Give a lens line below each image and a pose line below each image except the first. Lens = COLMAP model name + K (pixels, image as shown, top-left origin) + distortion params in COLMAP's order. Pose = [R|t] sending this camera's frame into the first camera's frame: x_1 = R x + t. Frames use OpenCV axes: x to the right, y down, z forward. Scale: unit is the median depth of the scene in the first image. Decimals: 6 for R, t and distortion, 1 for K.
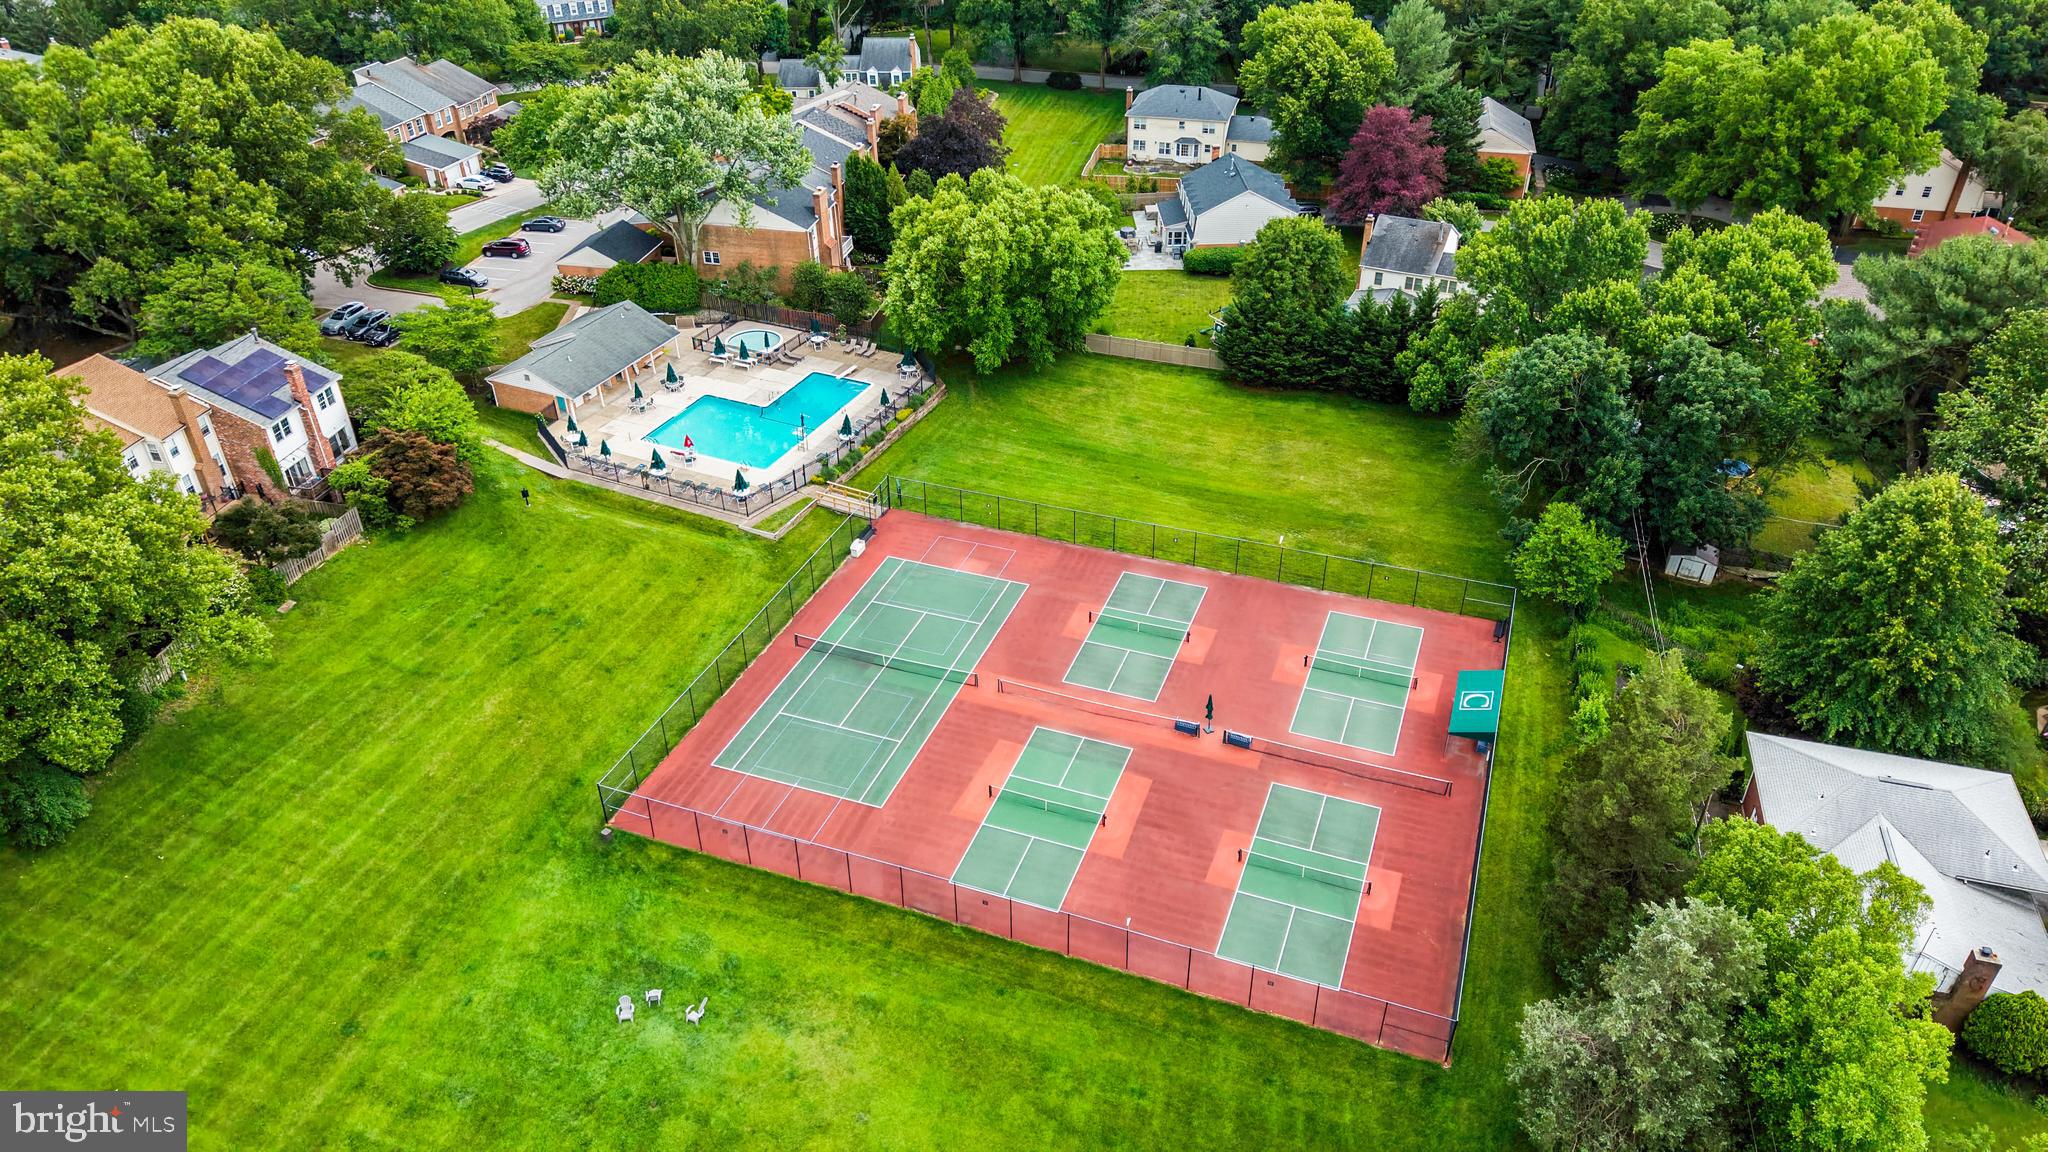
lens RADIAL K [[1395.5, 0, 1024.0], [0, 1395.5, 576.0], [0, 0, 1]] dist [0.006390, 0.001069]
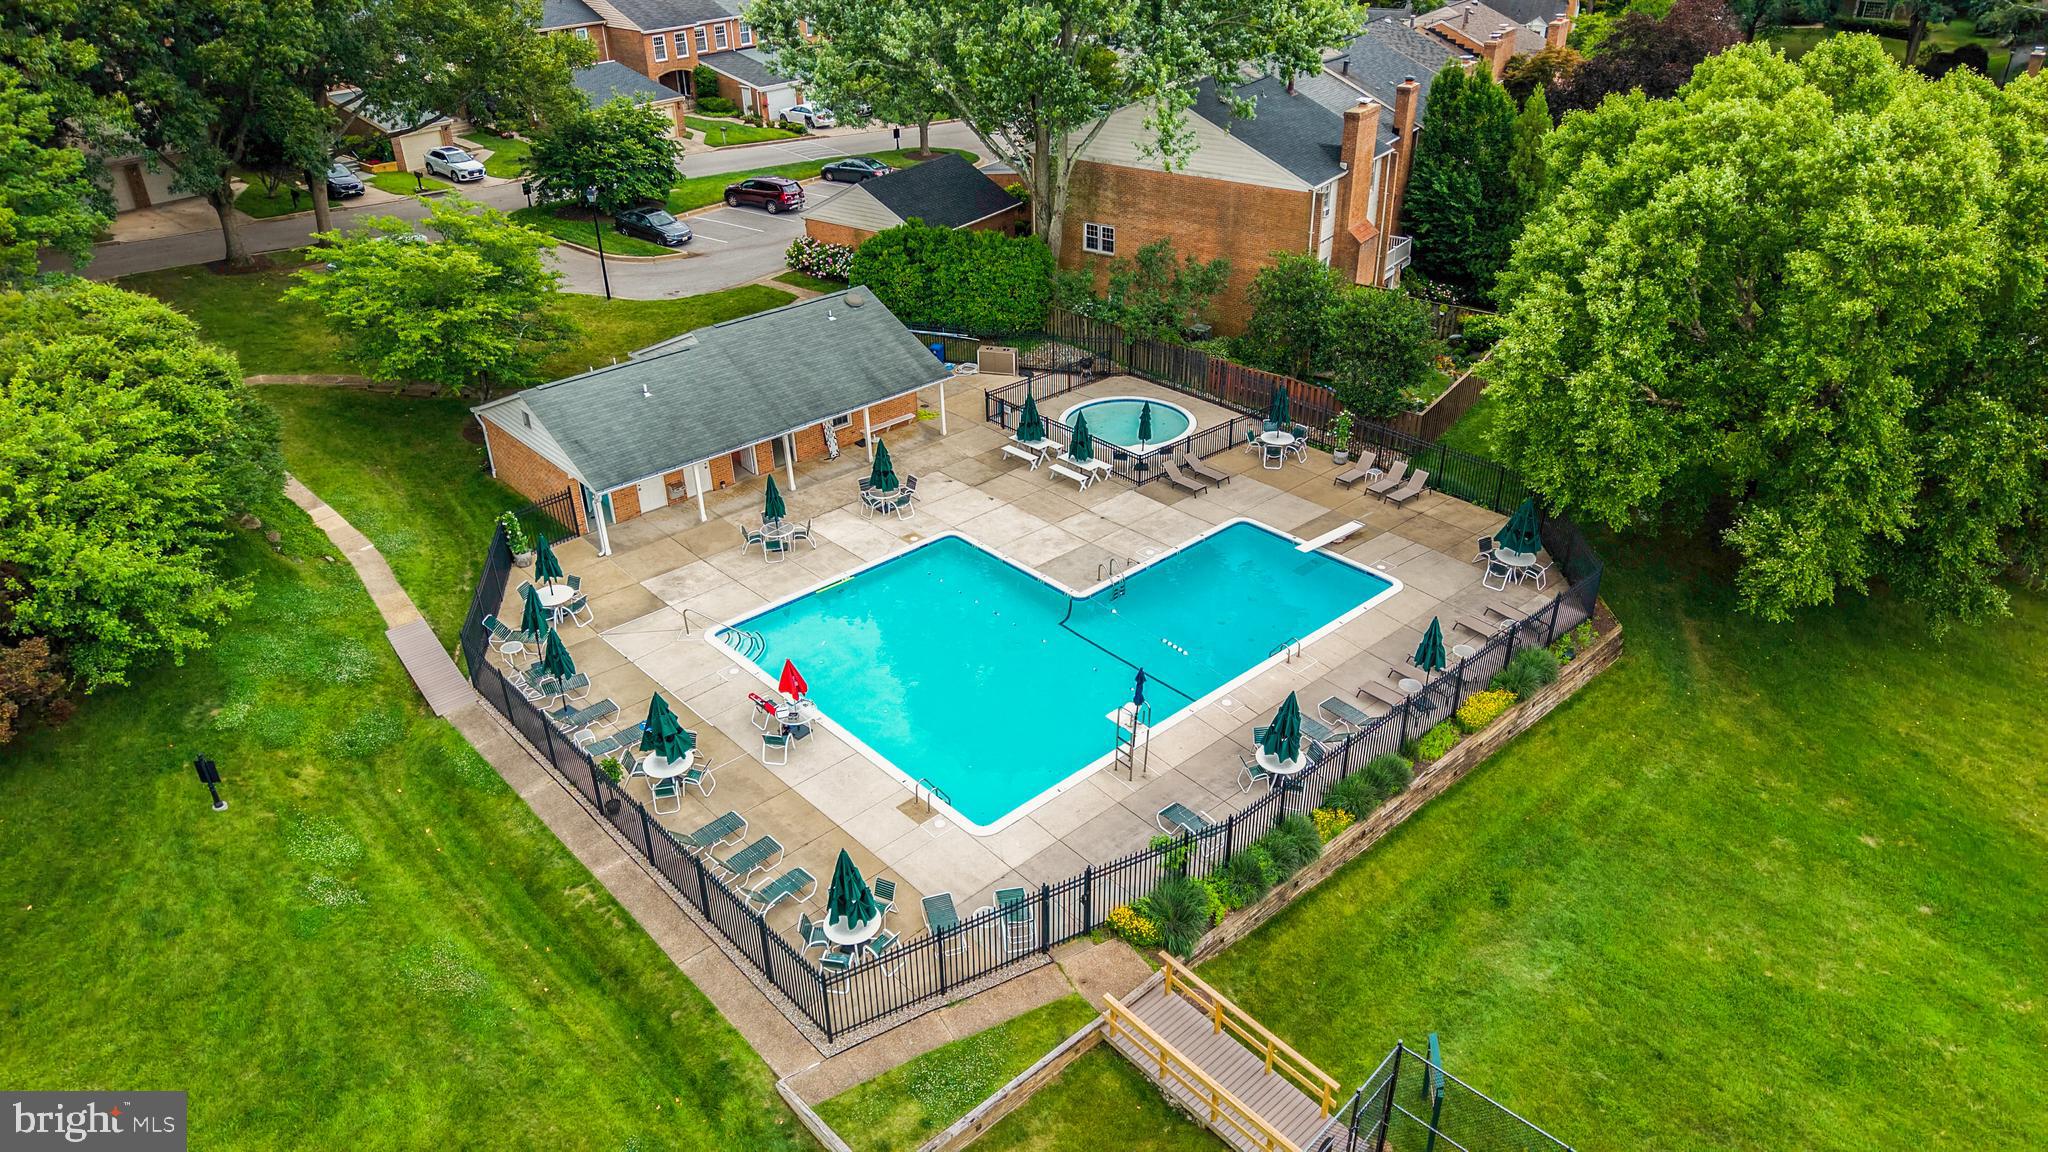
lens RADIAL K [[1412.8, 0, 951.6], [0, 1412.8, 635.2], [0, 0, 1]] dist [0.044178, -0.003248]
pose [[0.910118, 0.198176, -0.363883, -0.075755], [-0.208276, 0.978000, 0.011706, -0.102675], [0.358197, 0.065134, 0.931371, 0.607830]]
